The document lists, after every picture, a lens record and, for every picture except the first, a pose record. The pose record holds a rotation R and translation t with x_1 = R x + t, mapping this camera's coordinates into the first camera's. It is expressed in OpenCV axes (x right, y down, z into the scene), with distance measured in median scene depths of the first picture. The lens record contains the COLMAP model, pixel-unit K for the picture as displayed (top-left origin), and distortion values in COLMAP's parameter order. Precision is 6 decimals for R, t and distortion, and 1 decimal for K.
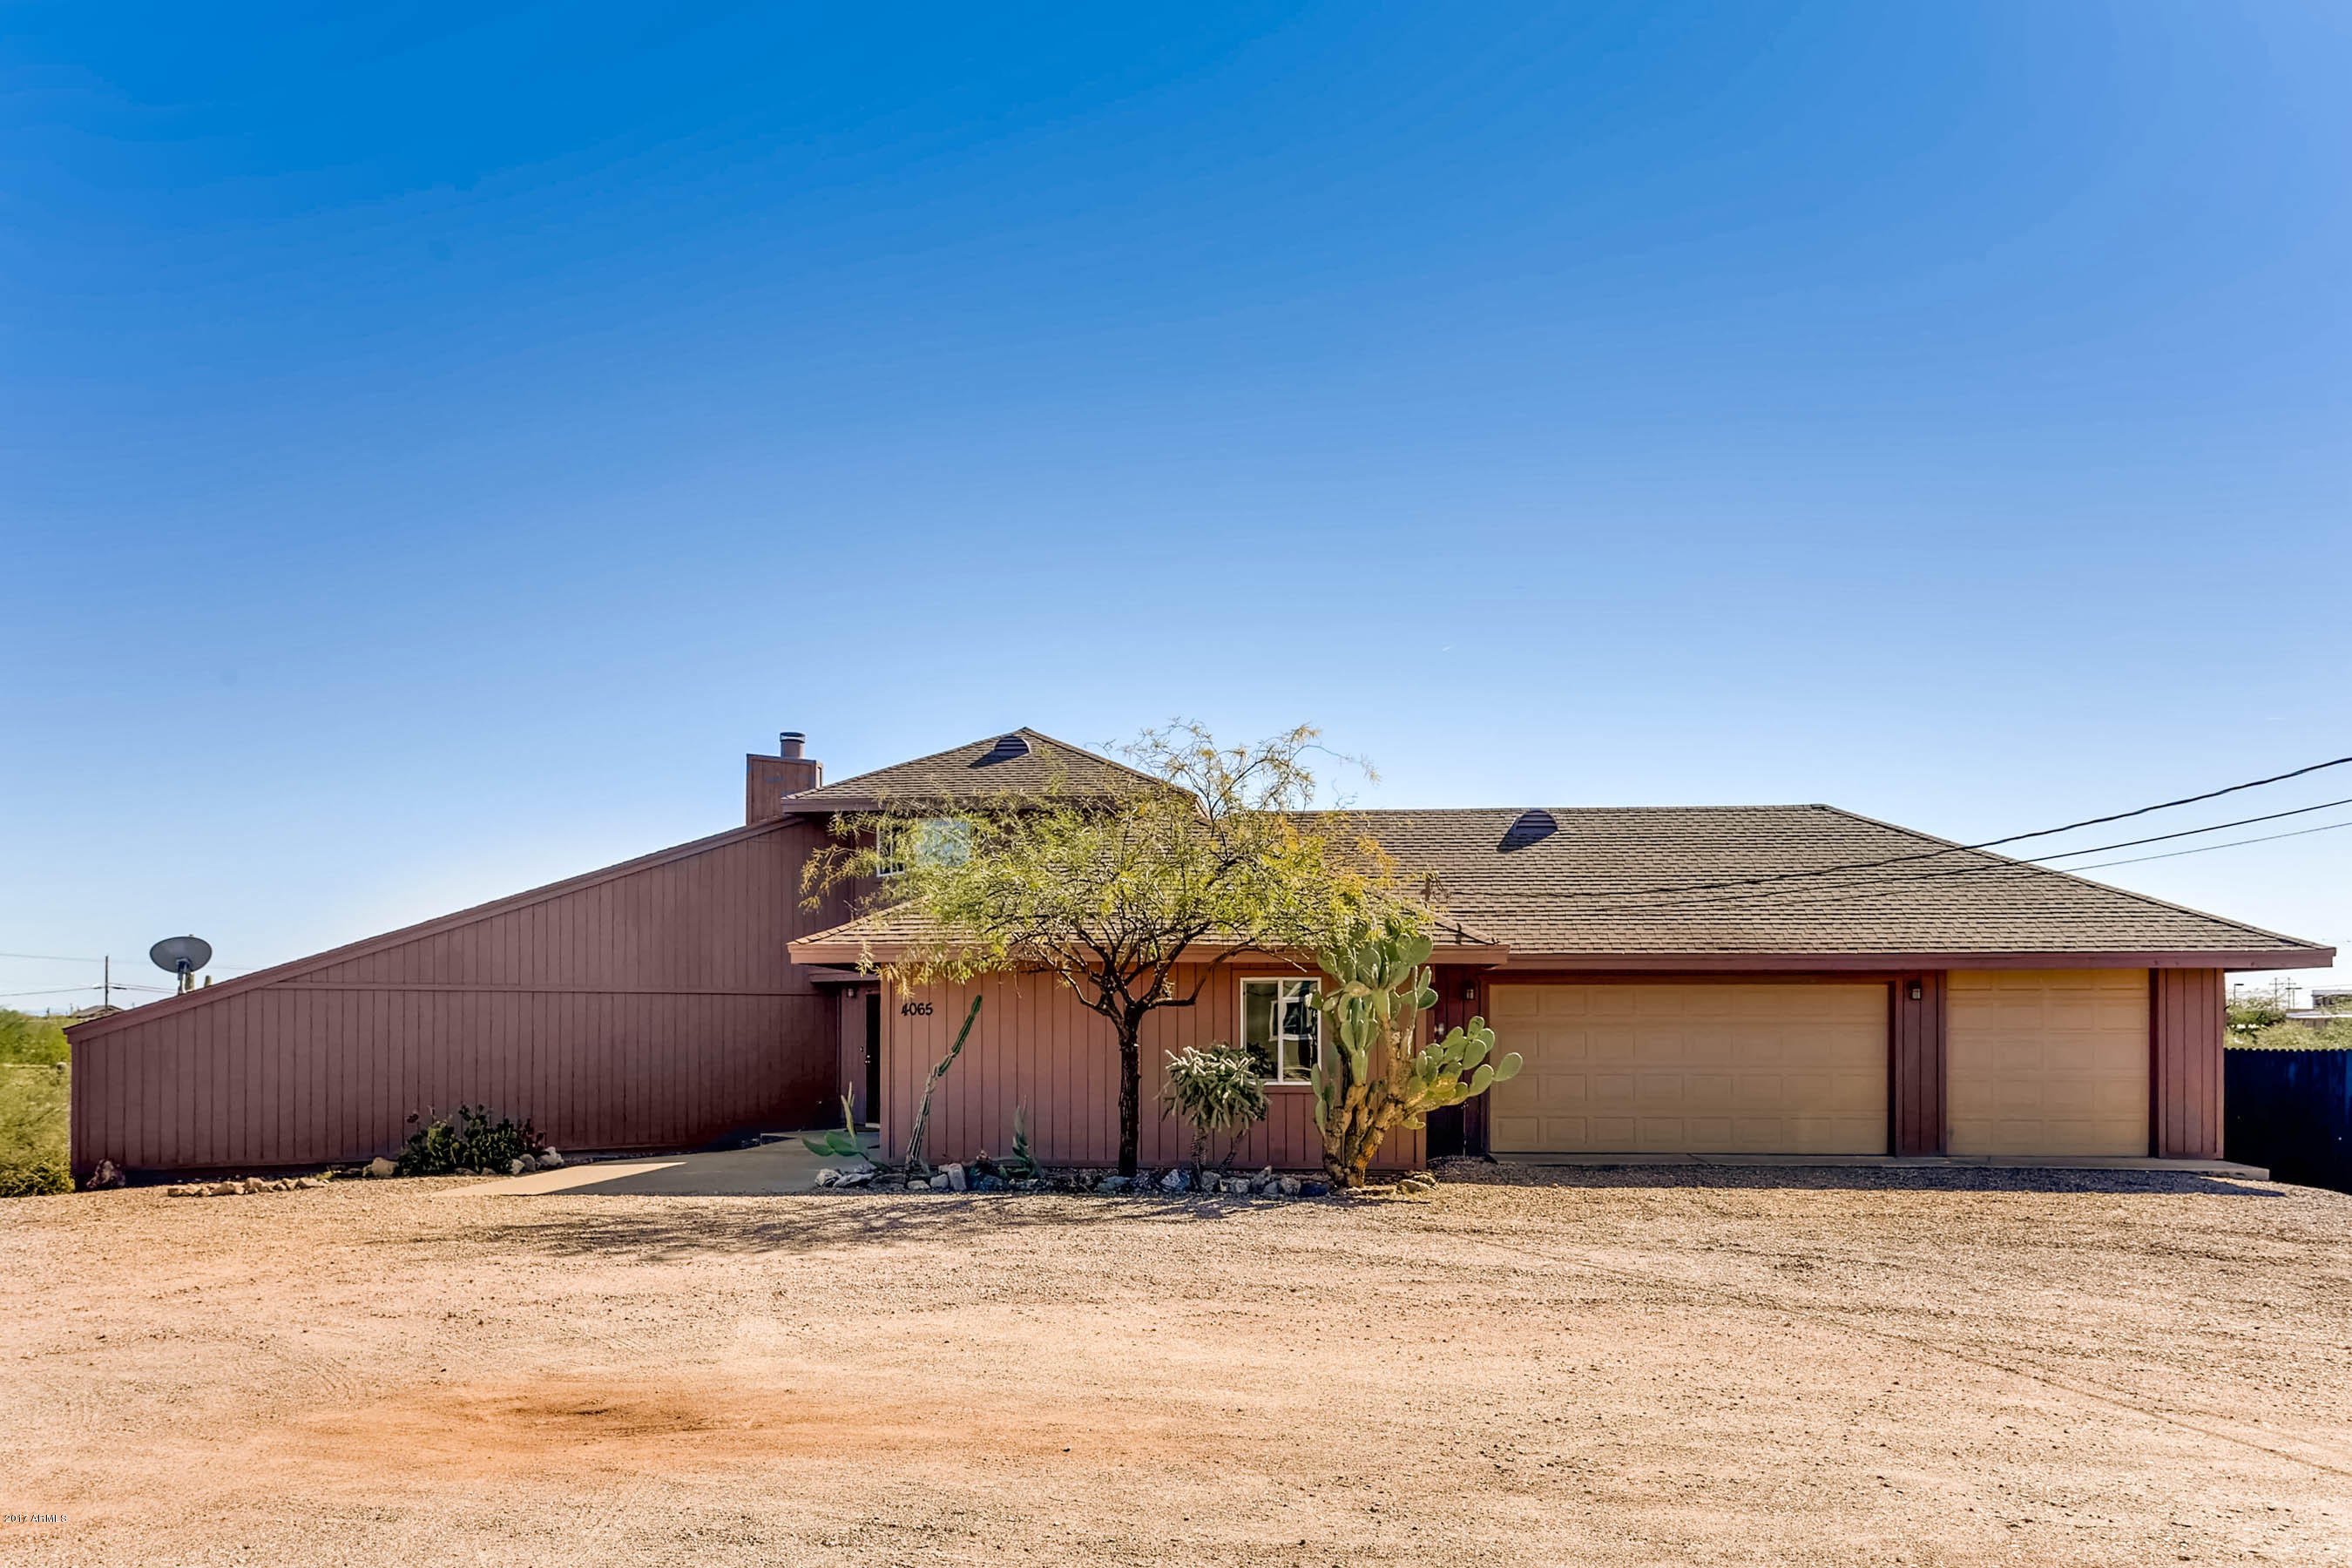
lens RADIAL K [[1139.4, 0, 1187.2], [0, 1139.4, 814.7], [0, 0, 1]] dist [-0.021625, -0.000078]
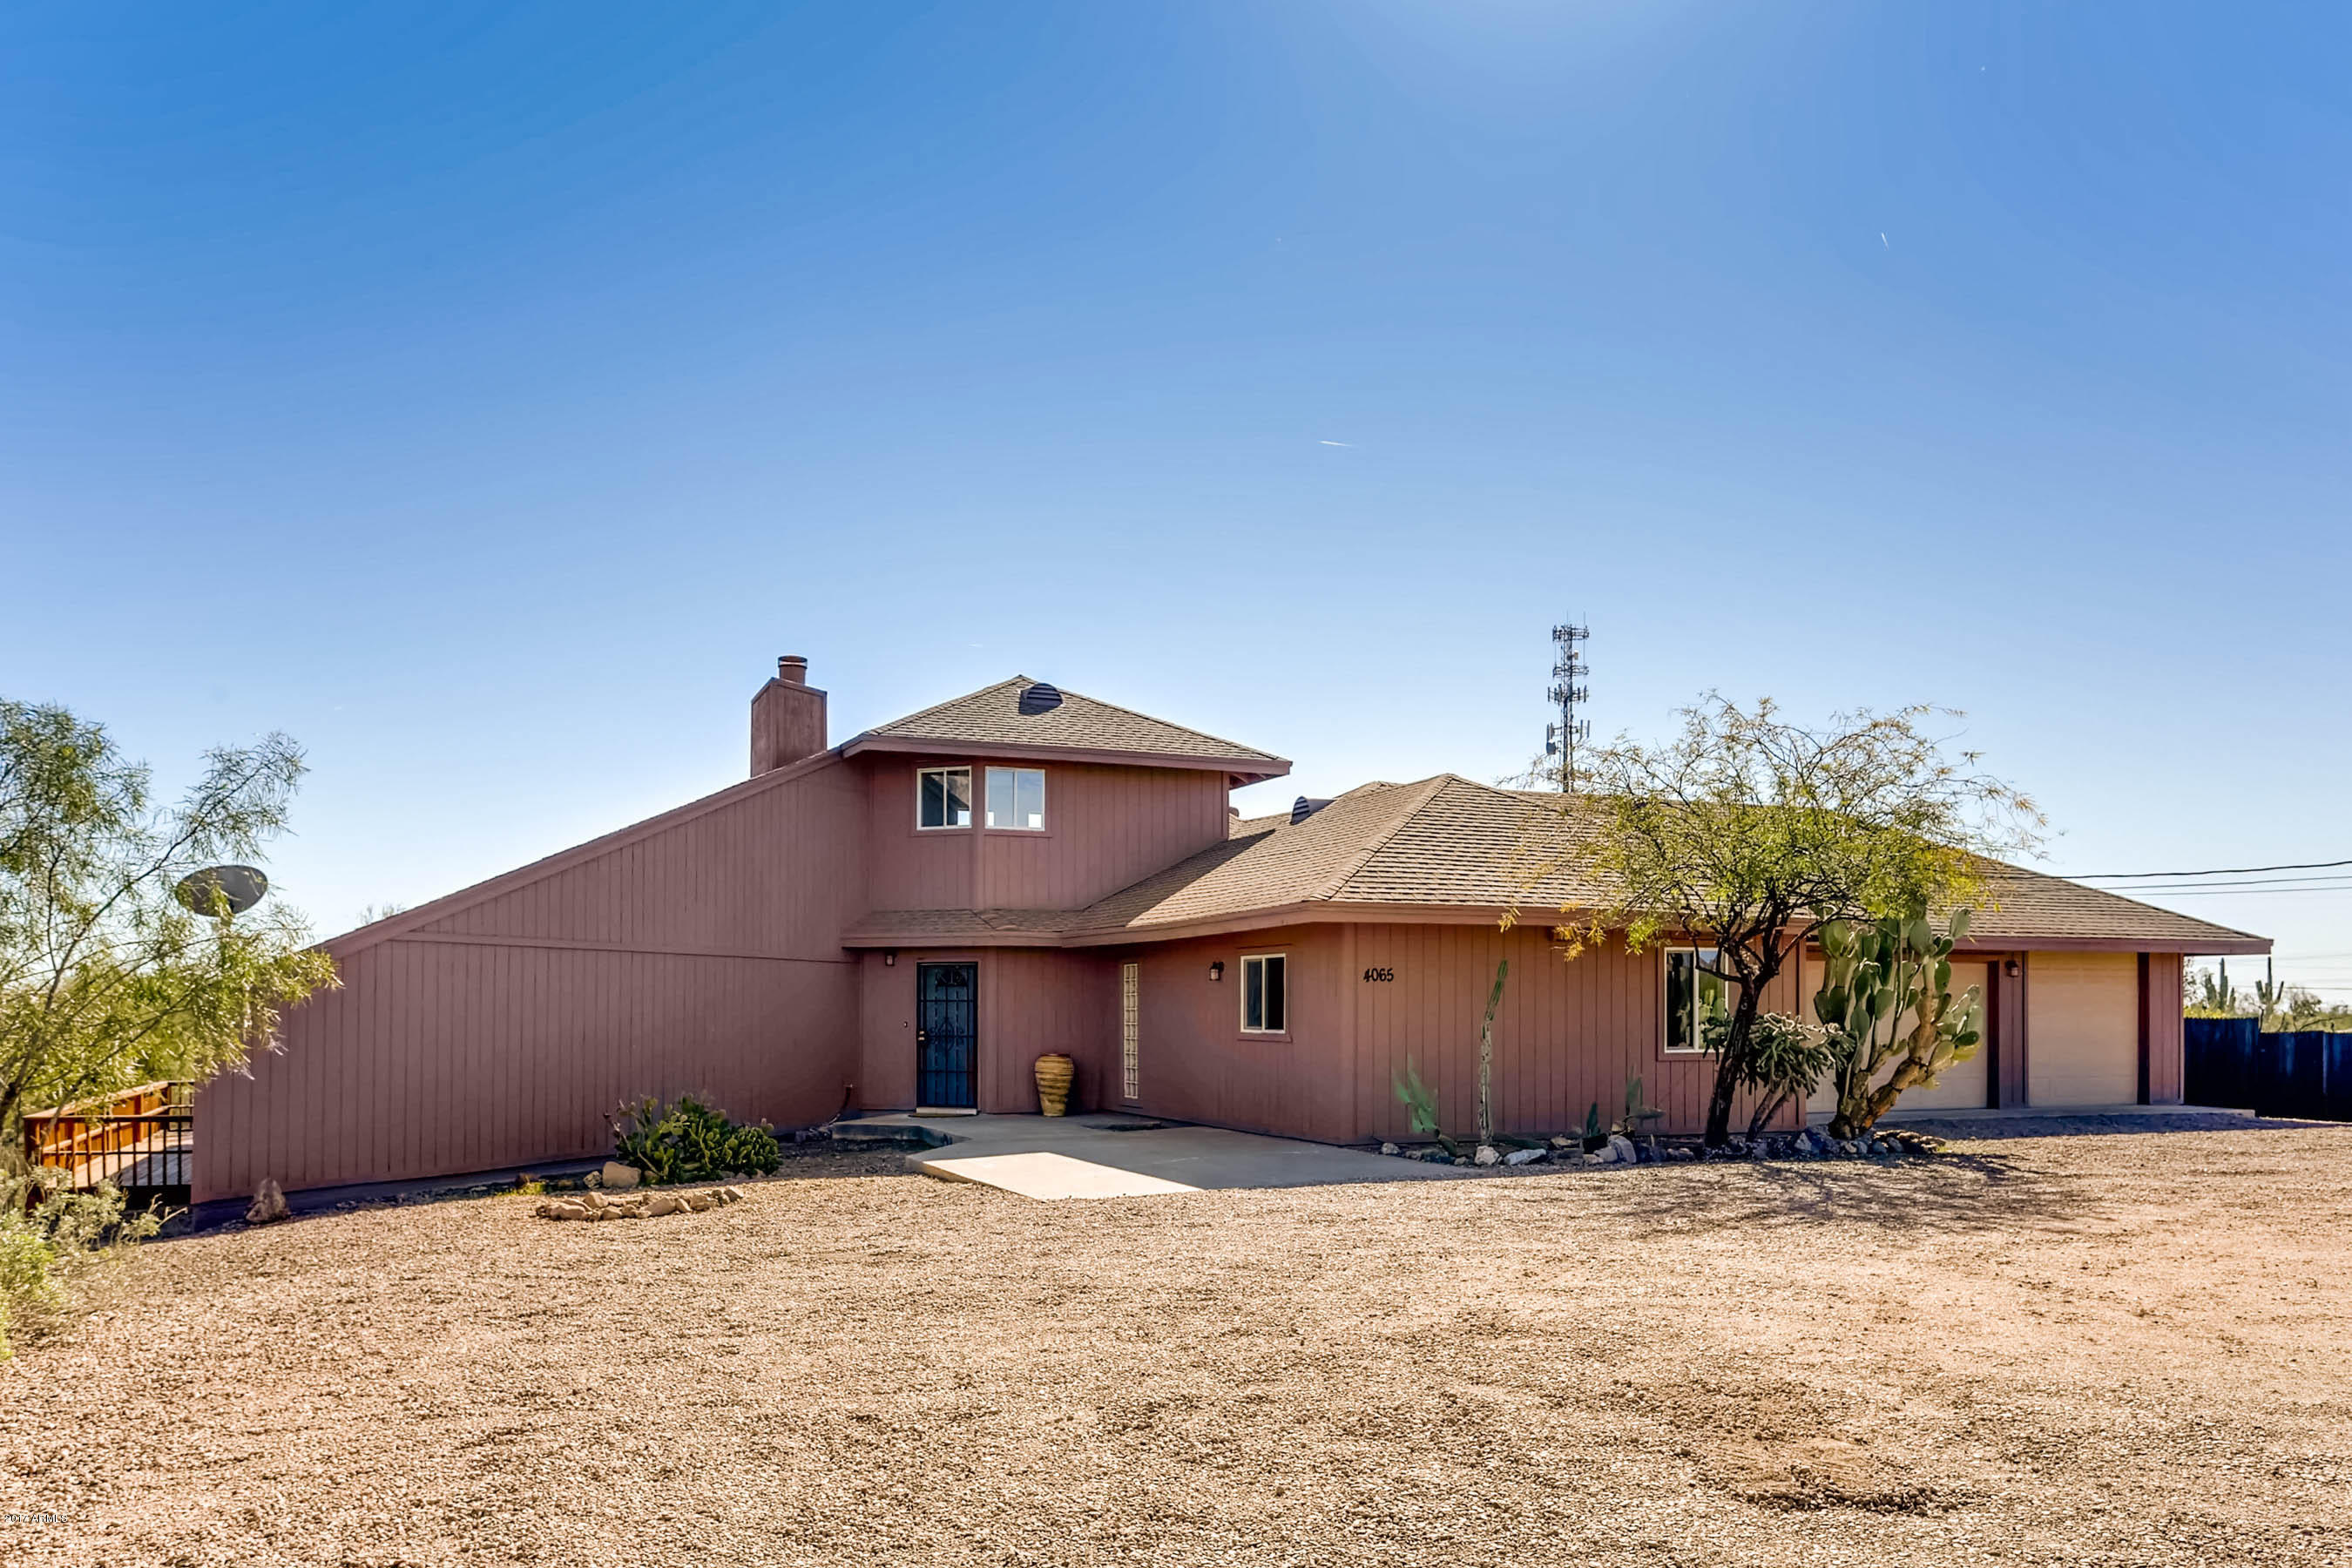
lens RADIAL K [[1139.4, 0, 1187.2], [0, 1139.4, 814.7], [0, 0, 1]] dist [-0.021625, -0.000078]
pose [[0.951991, 0.052796, 0.301539, -0.537009], [-0.059573, 0.998135, 0.013314, 0.031234], [-0.300274, -0.030638, 0.953361, 0.139368]]
